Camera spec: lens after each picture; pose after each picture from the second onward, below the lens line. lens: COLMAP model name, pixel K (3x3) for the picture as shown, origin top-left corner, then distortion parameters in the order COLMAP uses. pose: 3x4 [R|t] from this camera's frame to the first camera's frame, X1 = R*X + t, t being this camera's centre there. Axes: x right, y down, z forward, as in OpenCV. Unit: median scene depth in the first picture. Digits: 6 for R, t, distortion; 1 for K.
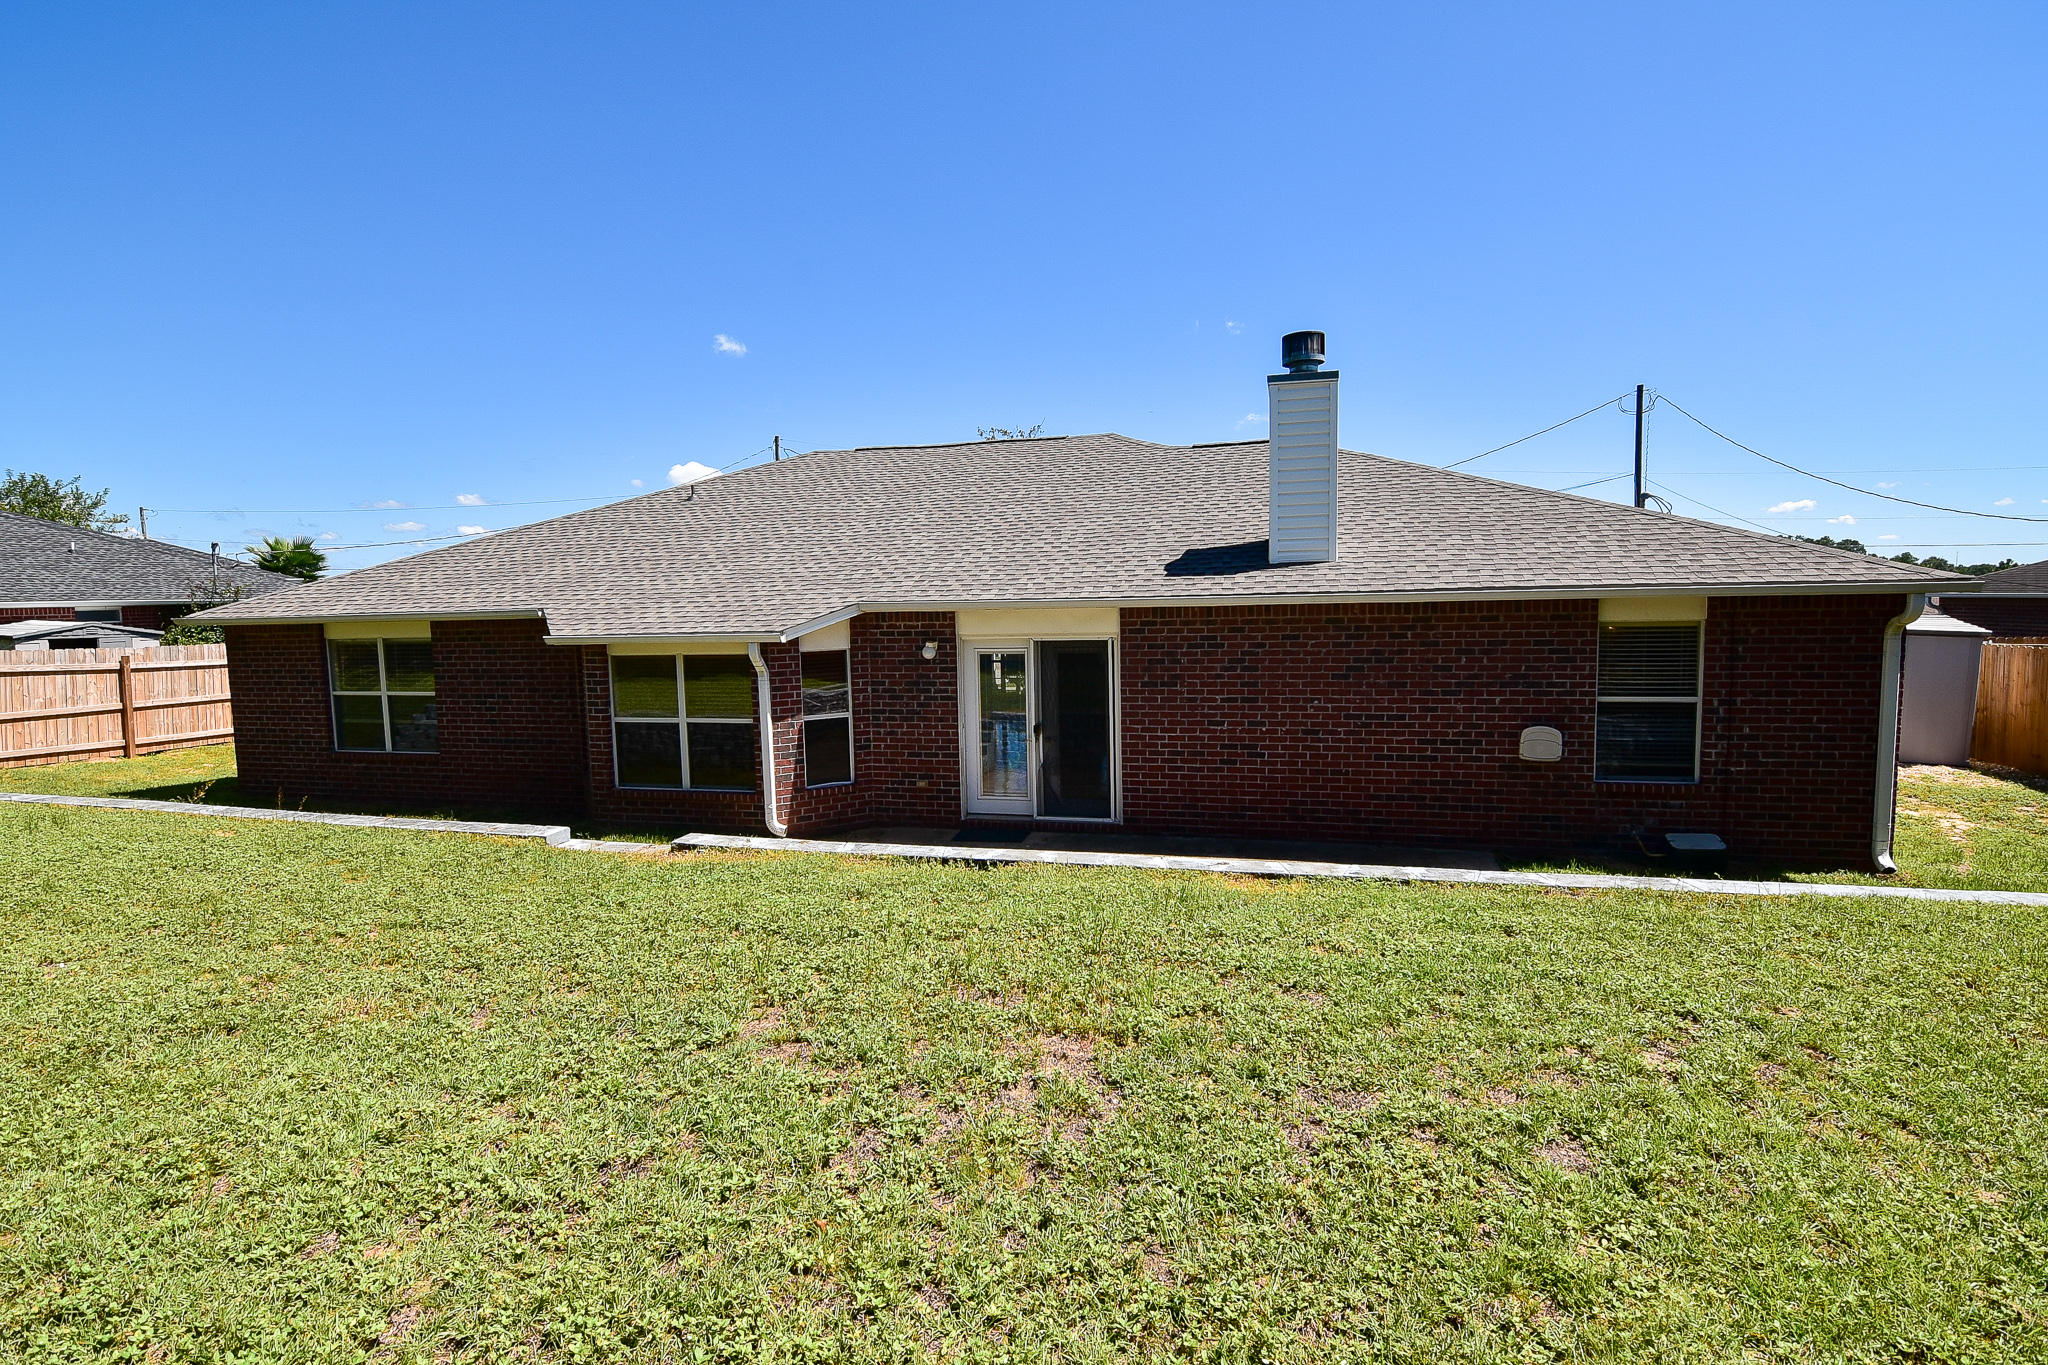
lens RADIAL K [[994.9, 0, 1024.3], [0, 994.9, 680.9], [0, 0, 1]] dist [-0.012029, -0.005652]
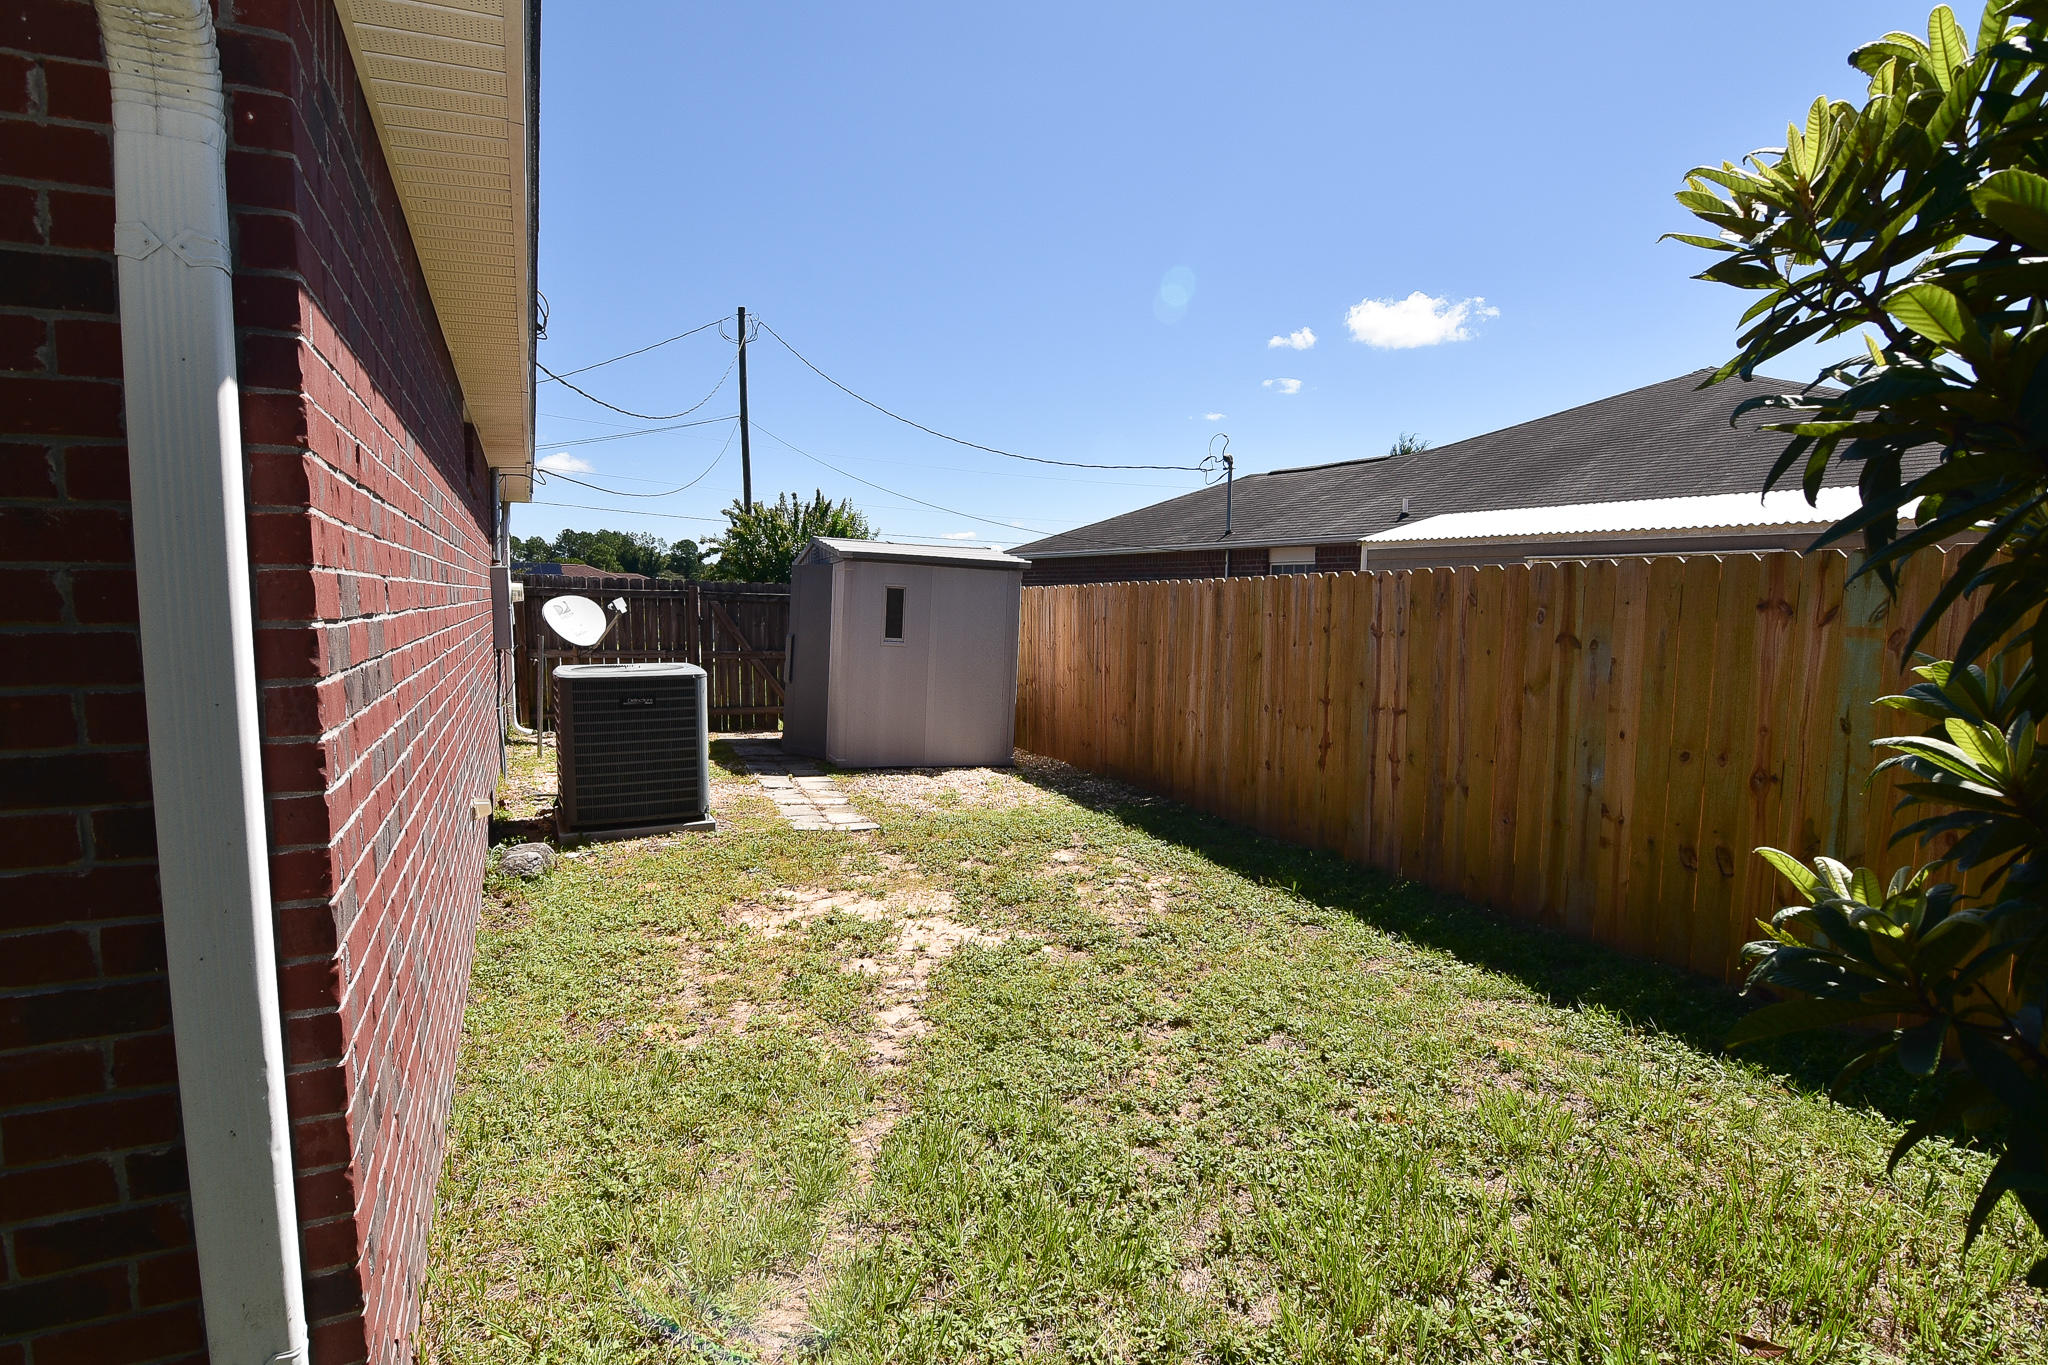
lens RADIAL K [[994.9, 0, 1021.9], [0, 994.9, 683.3], [0, 0, 1]] dist [-0.012029, -0.005652]
pose [[0.760587, -0.041318, 0.647920, 0.532046], [0.041561, 0.999025, 0.014921, 0.020984], [-0.647904, 0.015580, 0.761562, 0.479351]]
